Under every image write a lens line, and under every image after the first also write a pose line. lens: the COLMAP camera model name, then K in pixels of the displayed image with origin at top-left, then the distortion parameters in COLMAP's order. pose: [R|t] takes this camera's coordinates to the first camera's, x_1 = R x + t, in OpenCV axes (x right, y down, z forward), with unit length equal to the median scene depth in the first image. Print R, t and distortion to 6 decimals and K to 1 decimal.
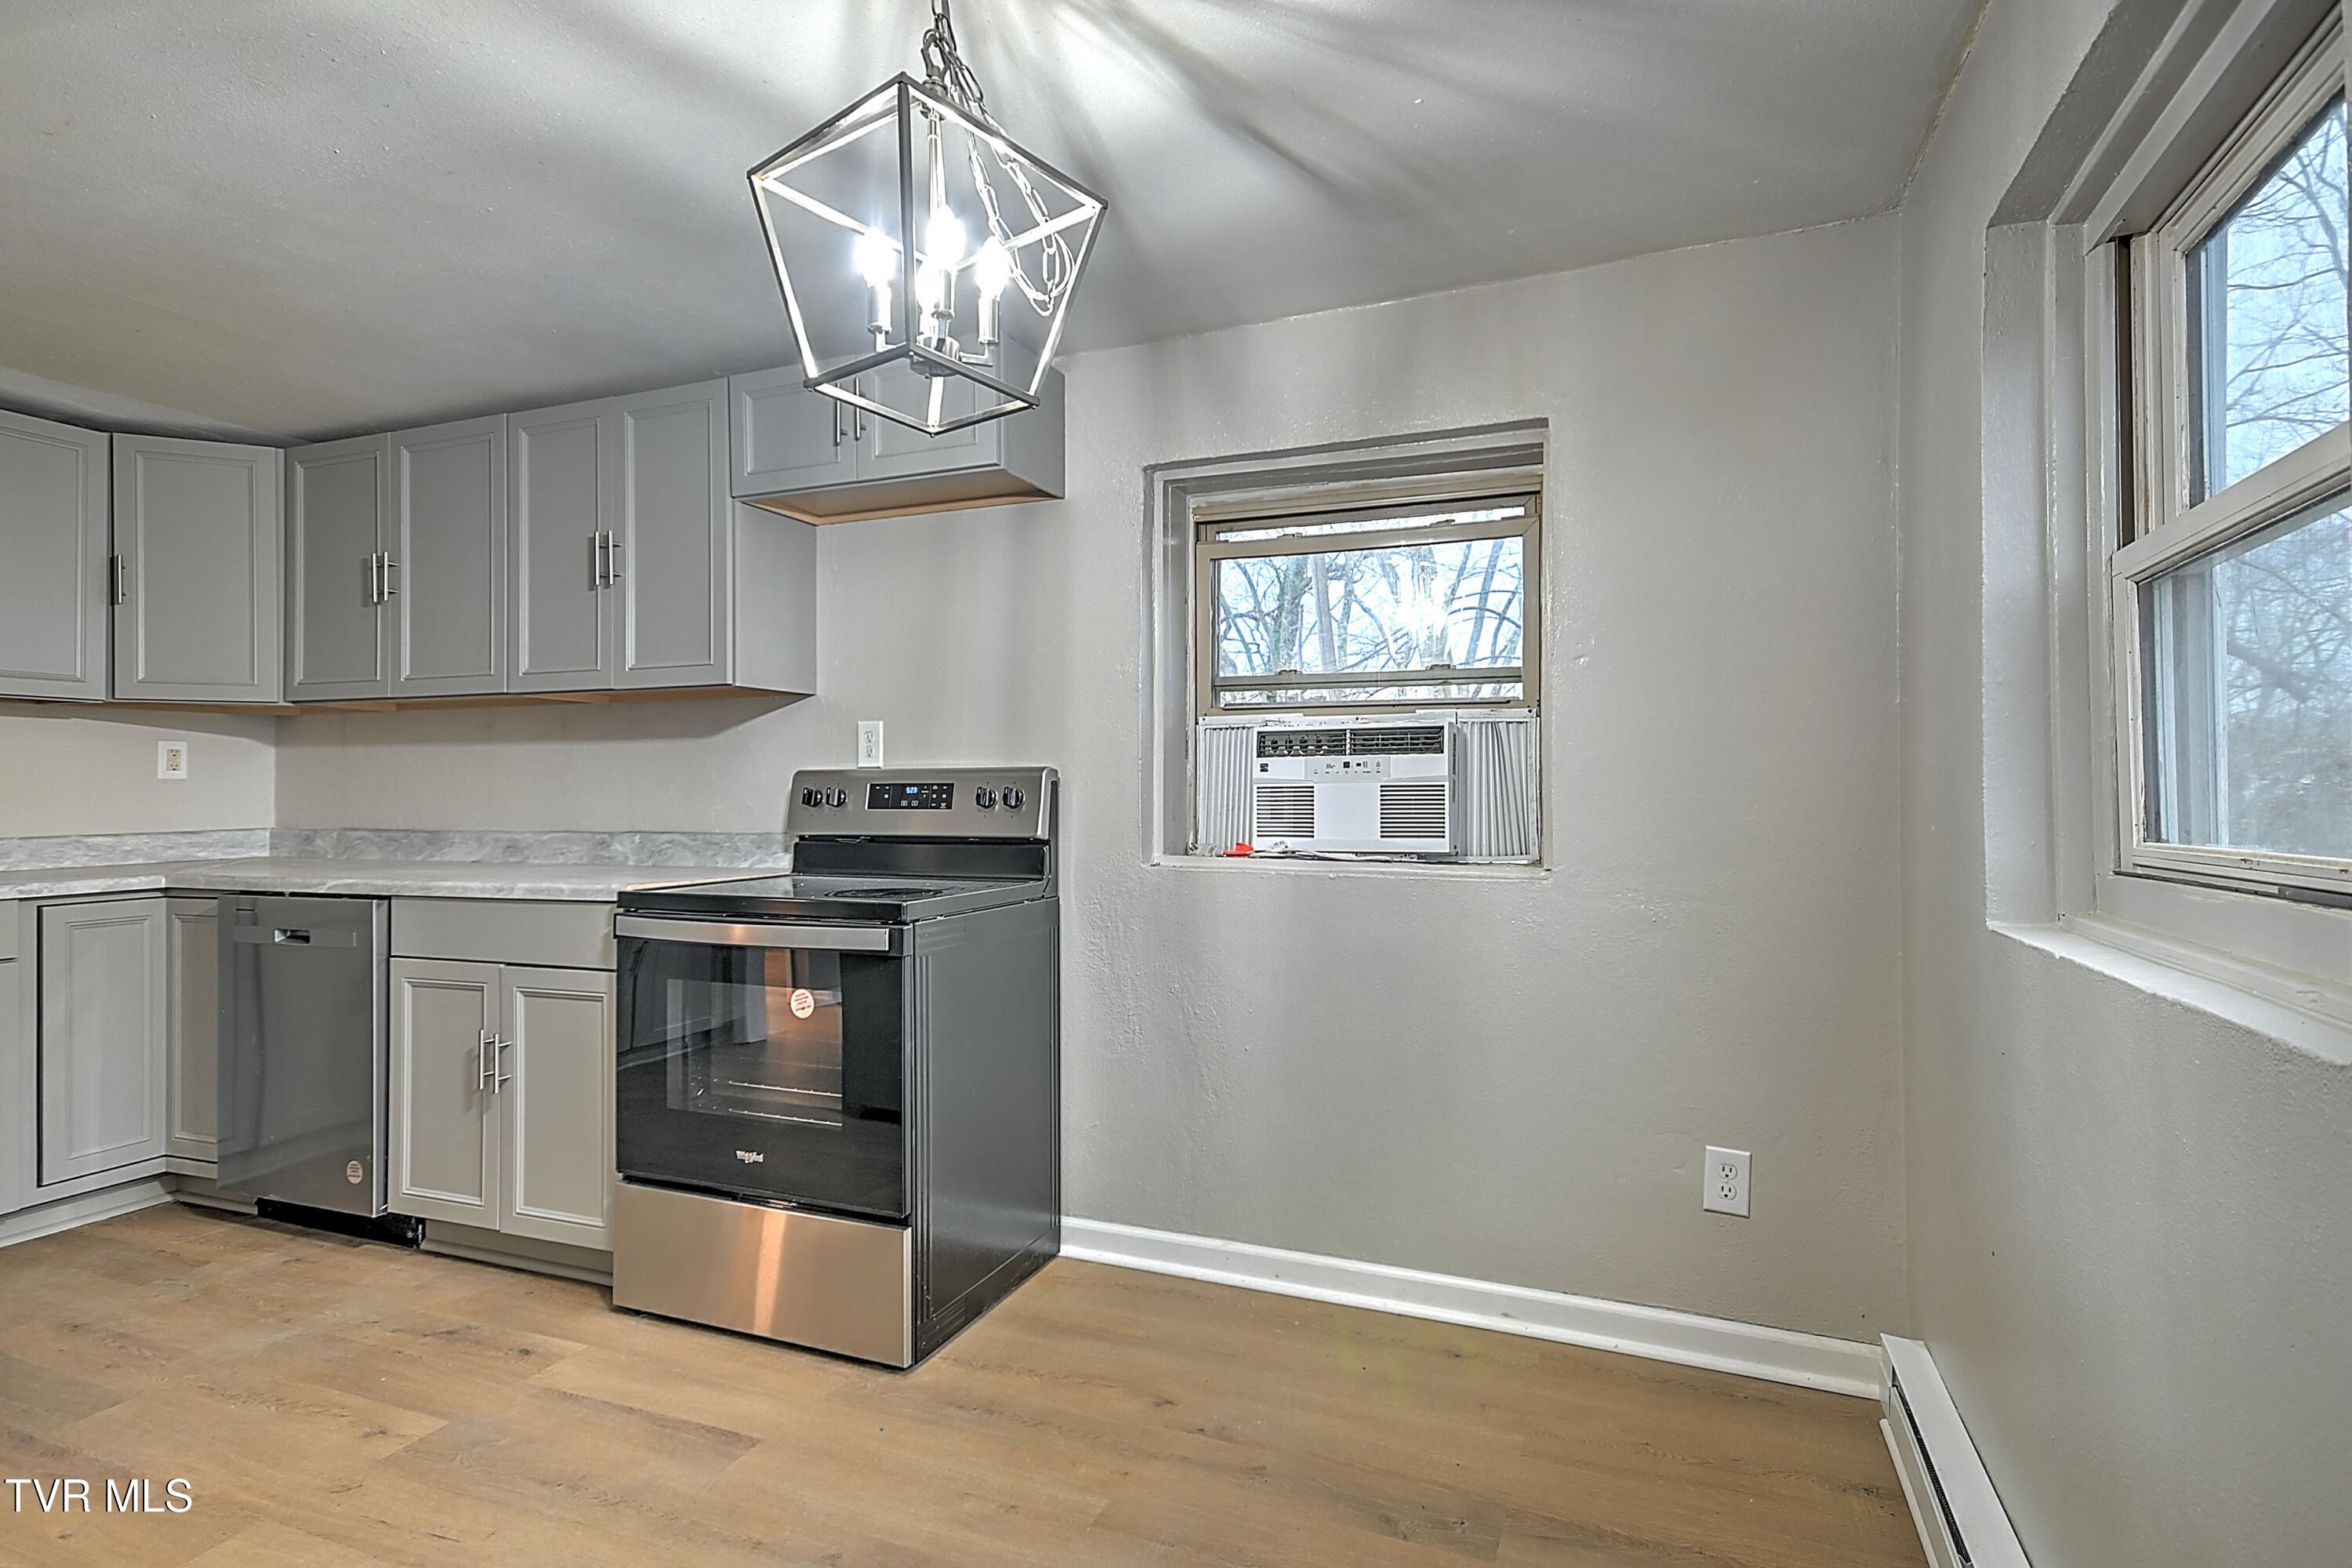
lens RADIAL K [[1156.7, 0, 1176.0], [0, 1156.7, 784.0], [0, 0, 1]] dist [0.012507, 0.000105]
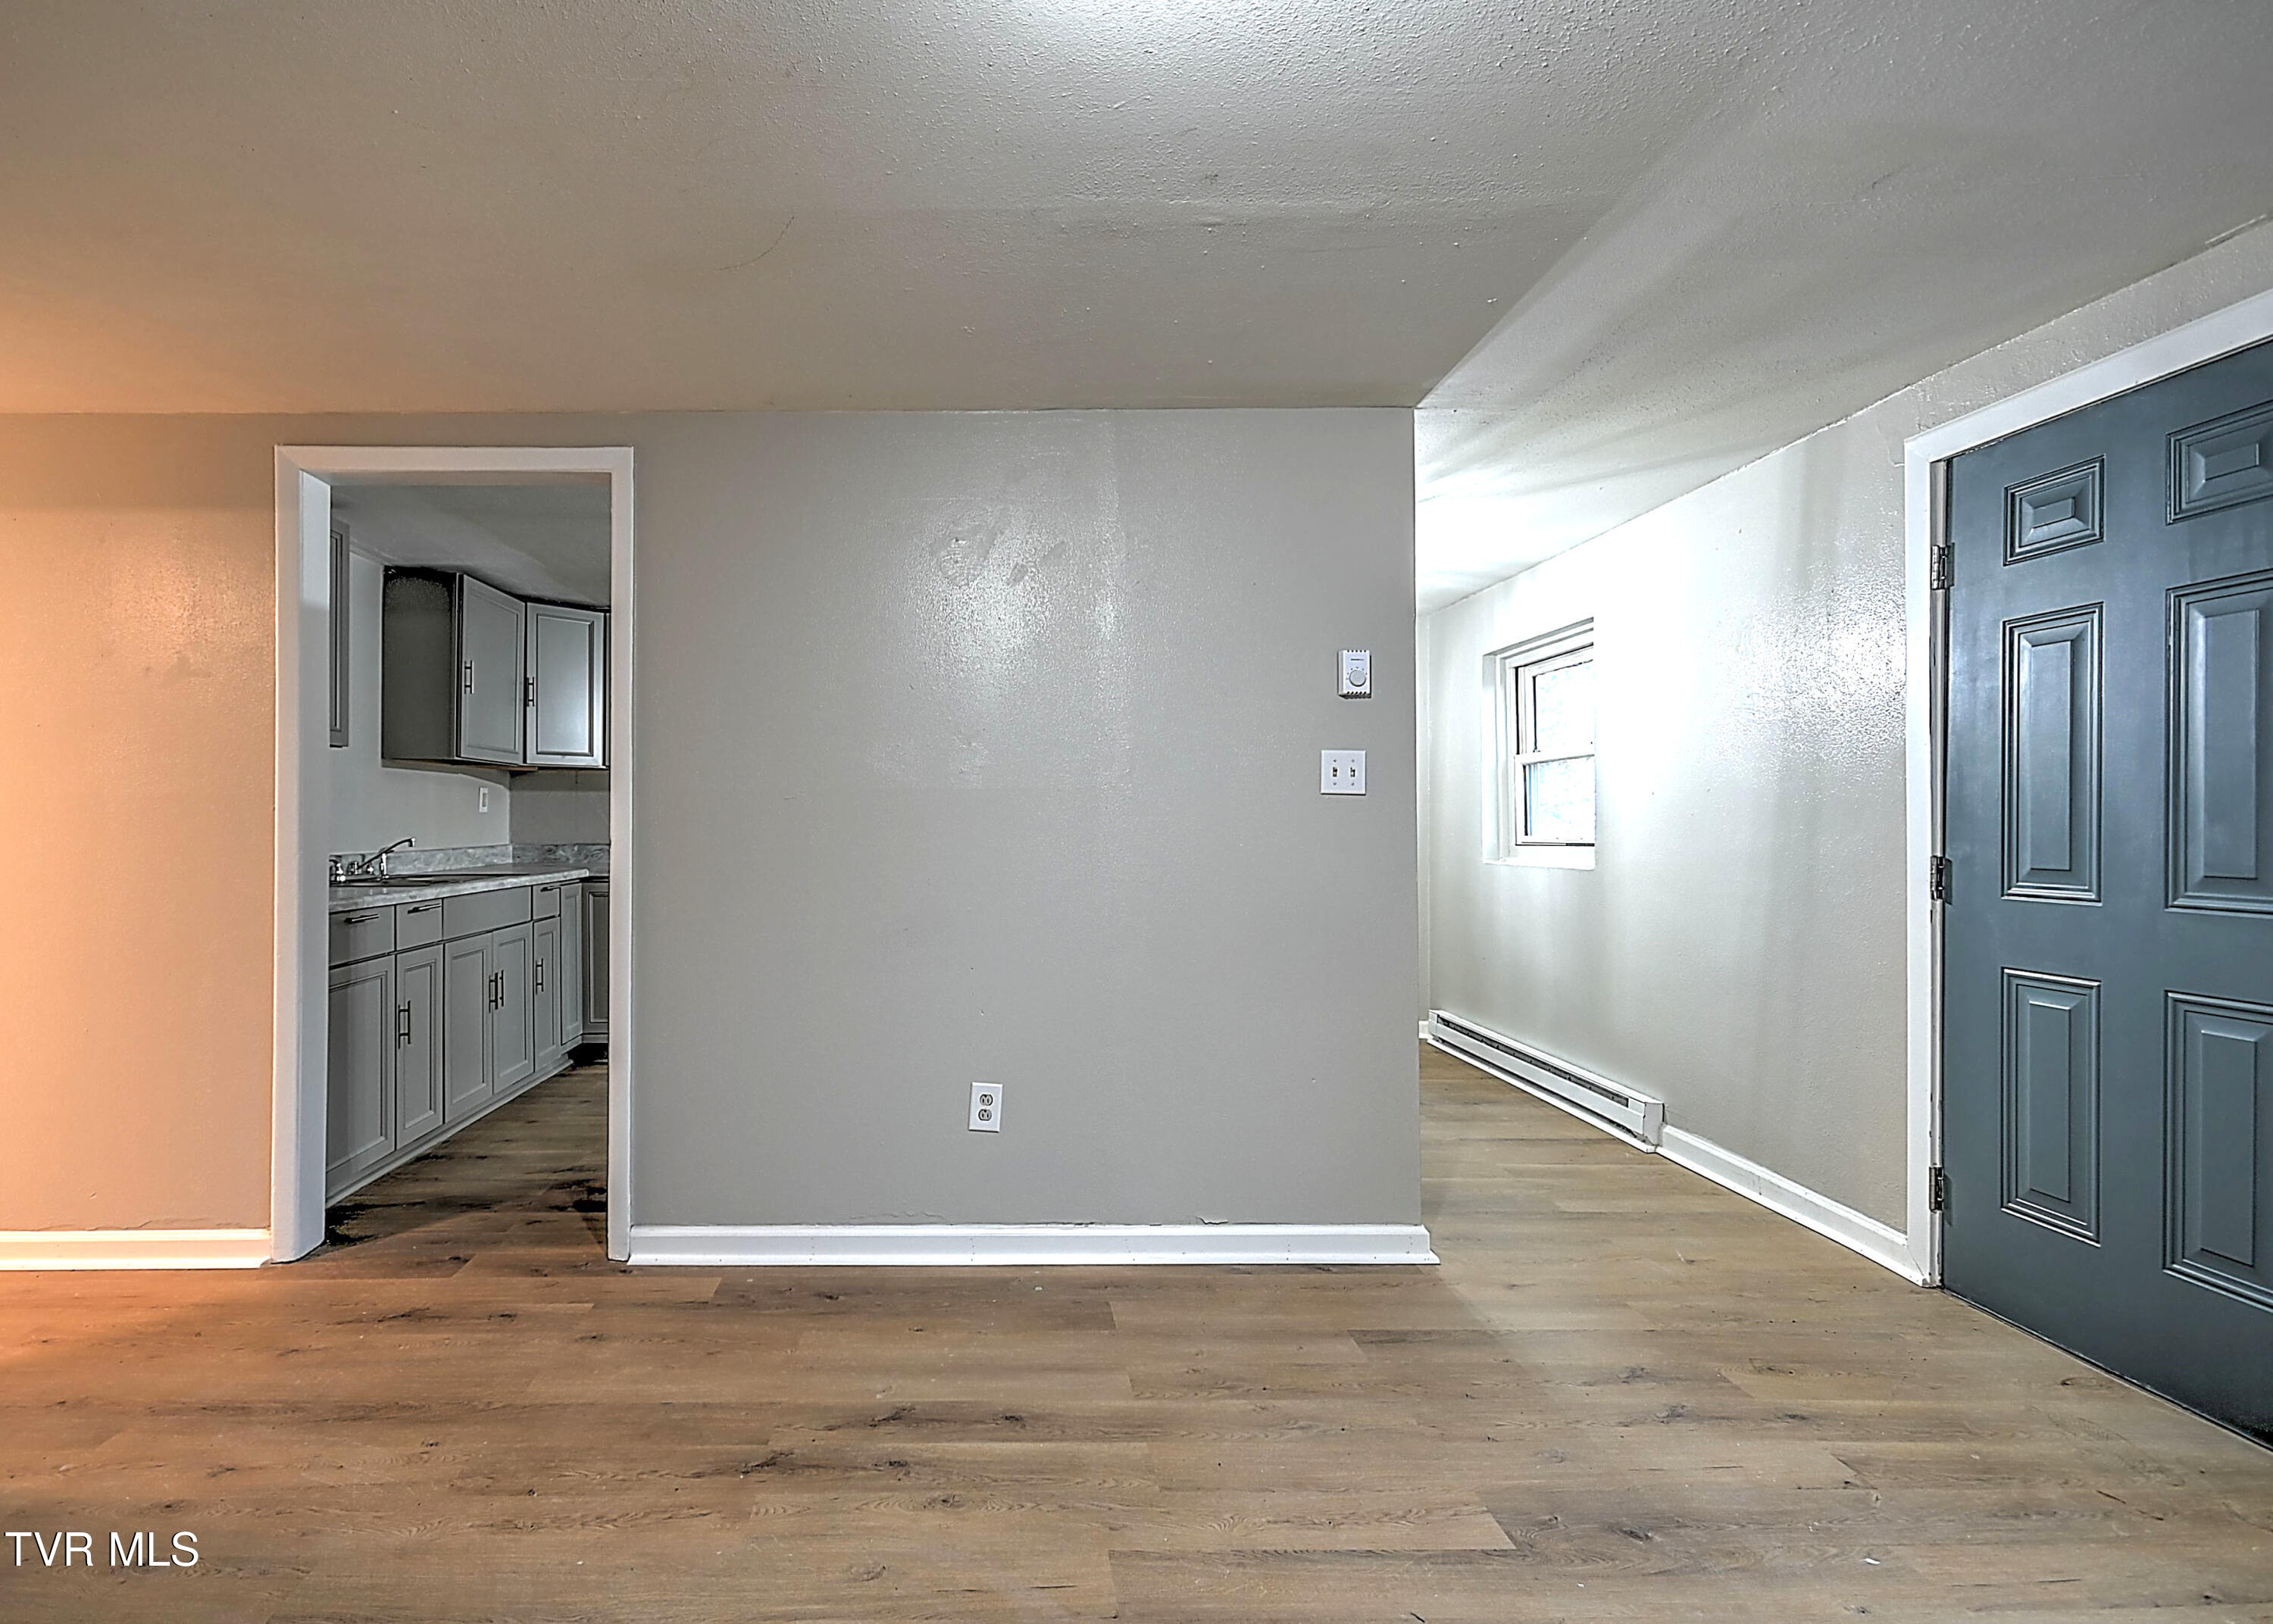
lens RADIAL K [[1104.6, 0, 978.5], [0, 1104.6, 821.8], [0, 0, 1]] dist [0.012988, -0.000853]
pose [[0.927112, 0.001711, 0.374781, -1.065302], [-0.003846, 0.999980, 0.004950, -0.001753], [-0.374765, -0.006031, 0.927100, -0.804687]]
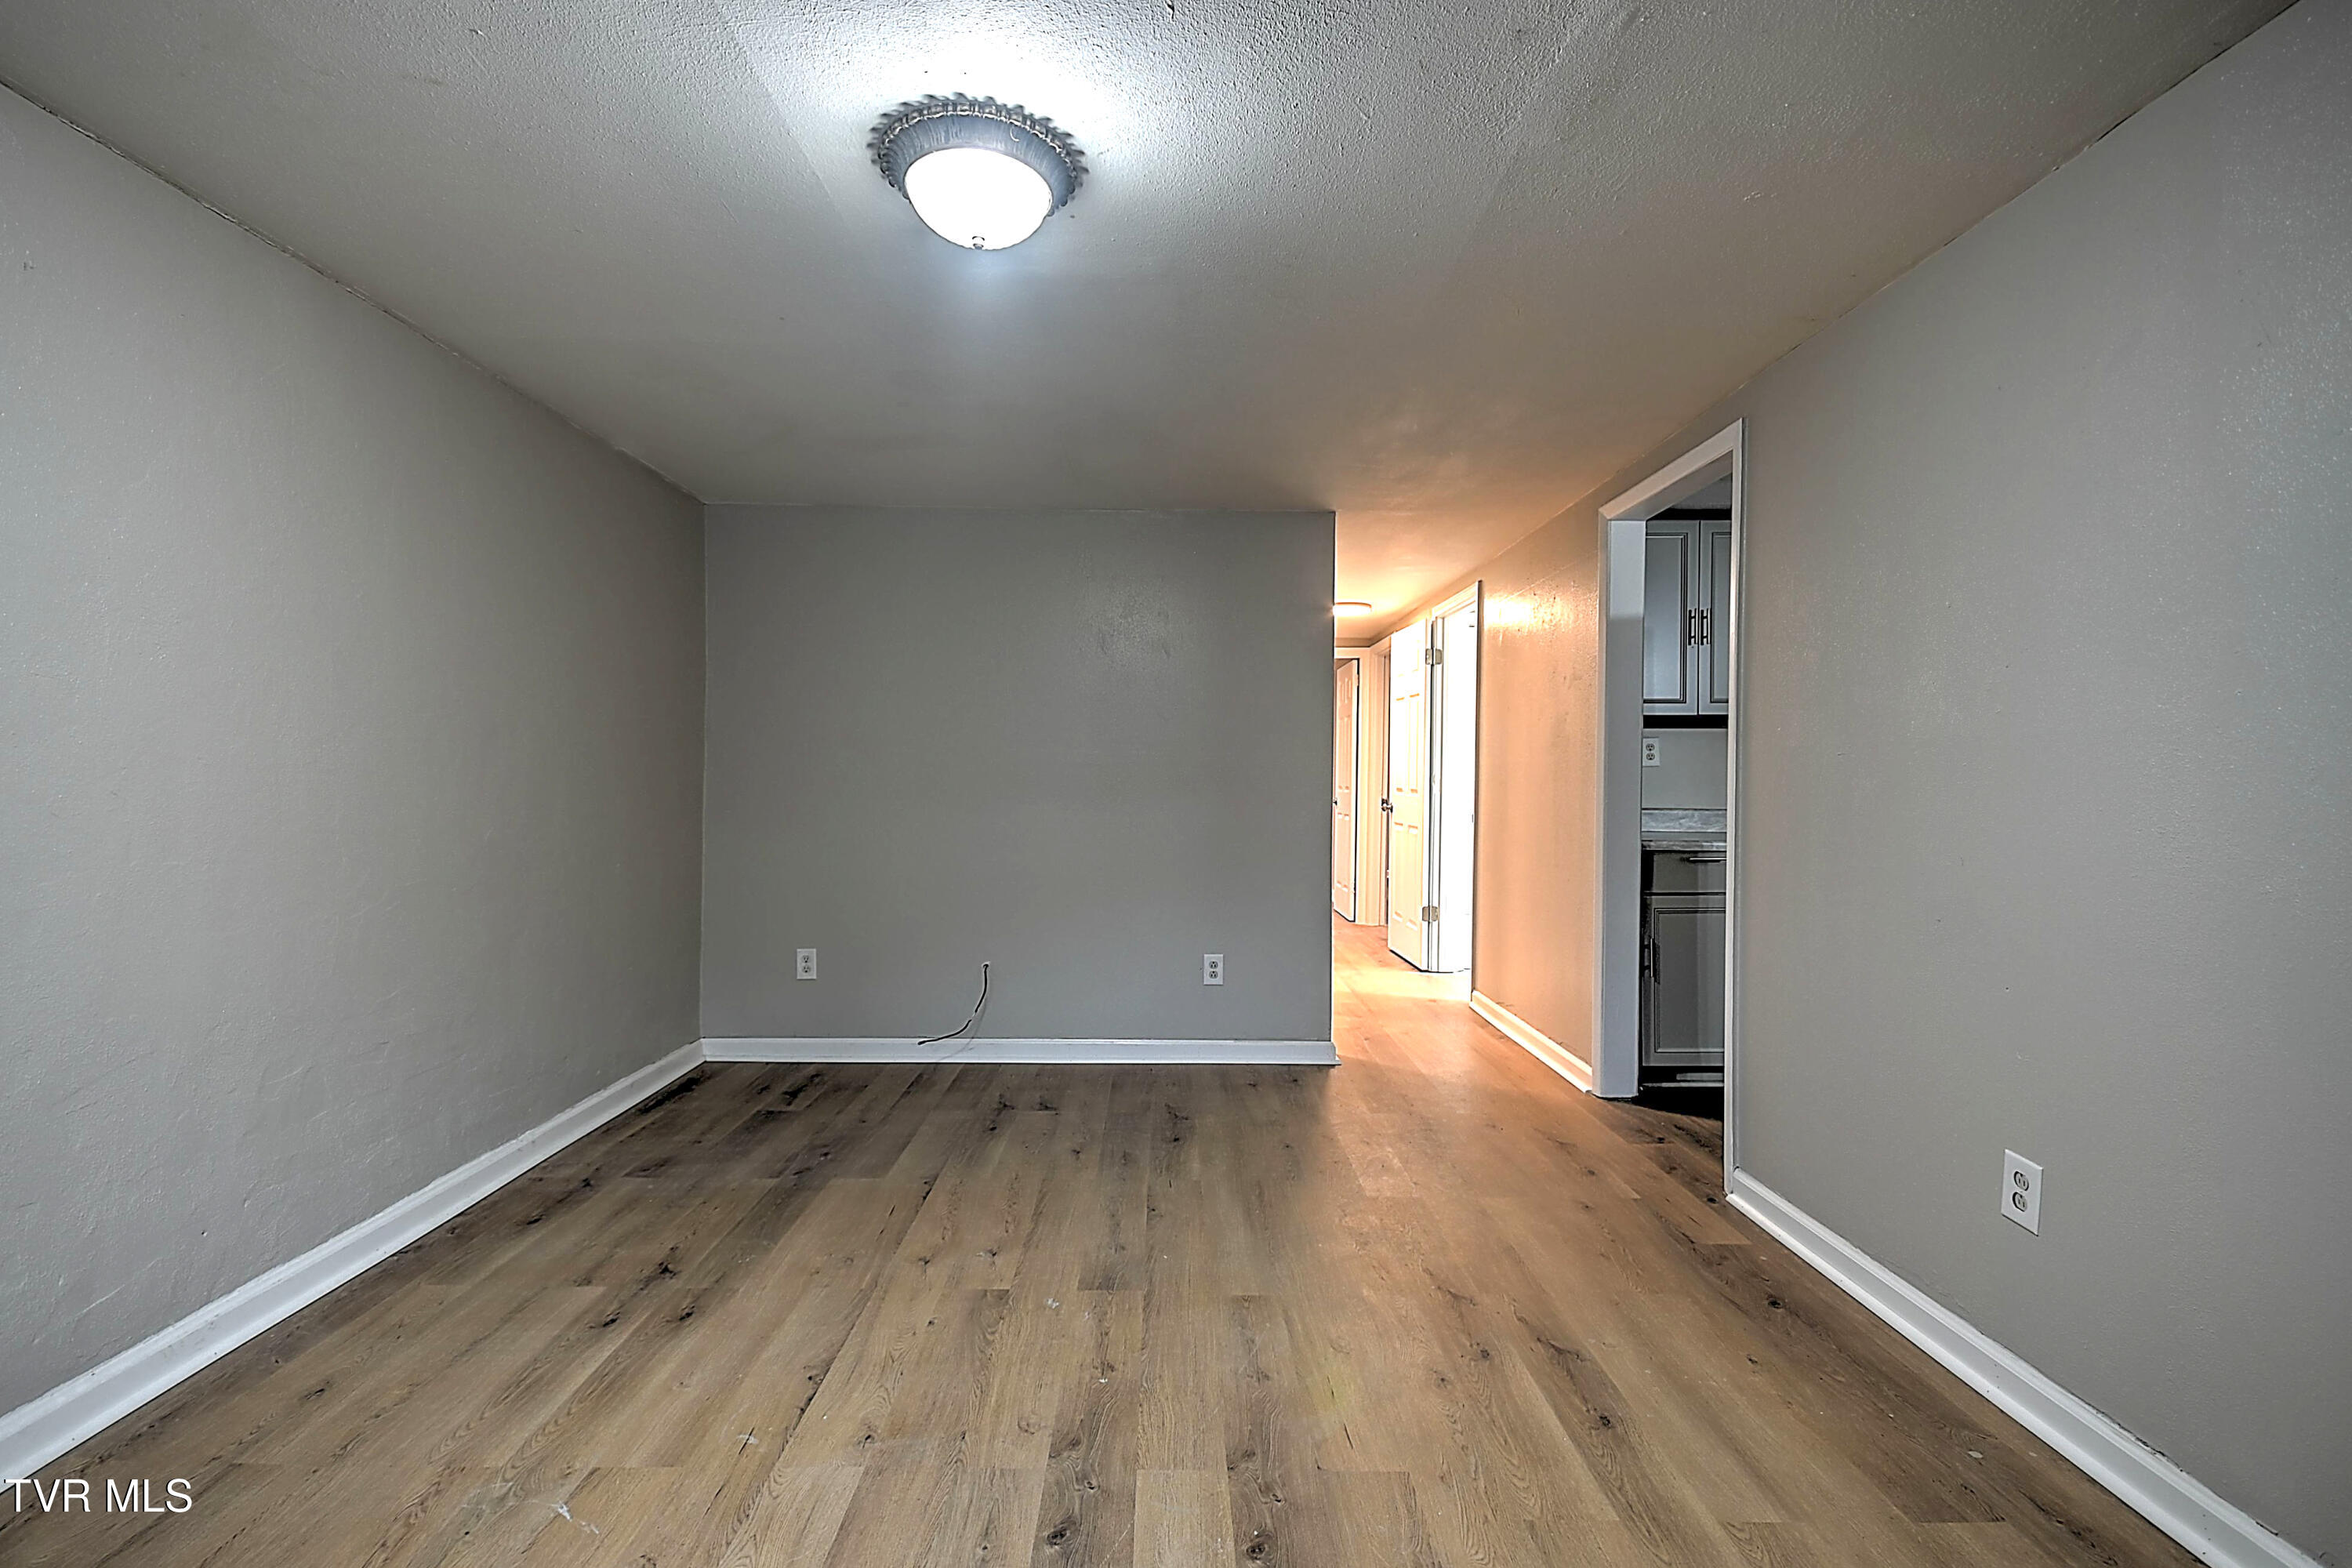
lens RADIAL K [[1023.0, 0, 1168.3], [0, 1023.0, 787.5], [0, 0, 1]] dist [0.012605, -0.006997]
pose [[0.372891, 0.011742, -0.927801, -0.274614], [0.001445, 0.999911, 0.013235, -0.001397], [0.927874, -0.006276, 0.372841, -0.614317]]
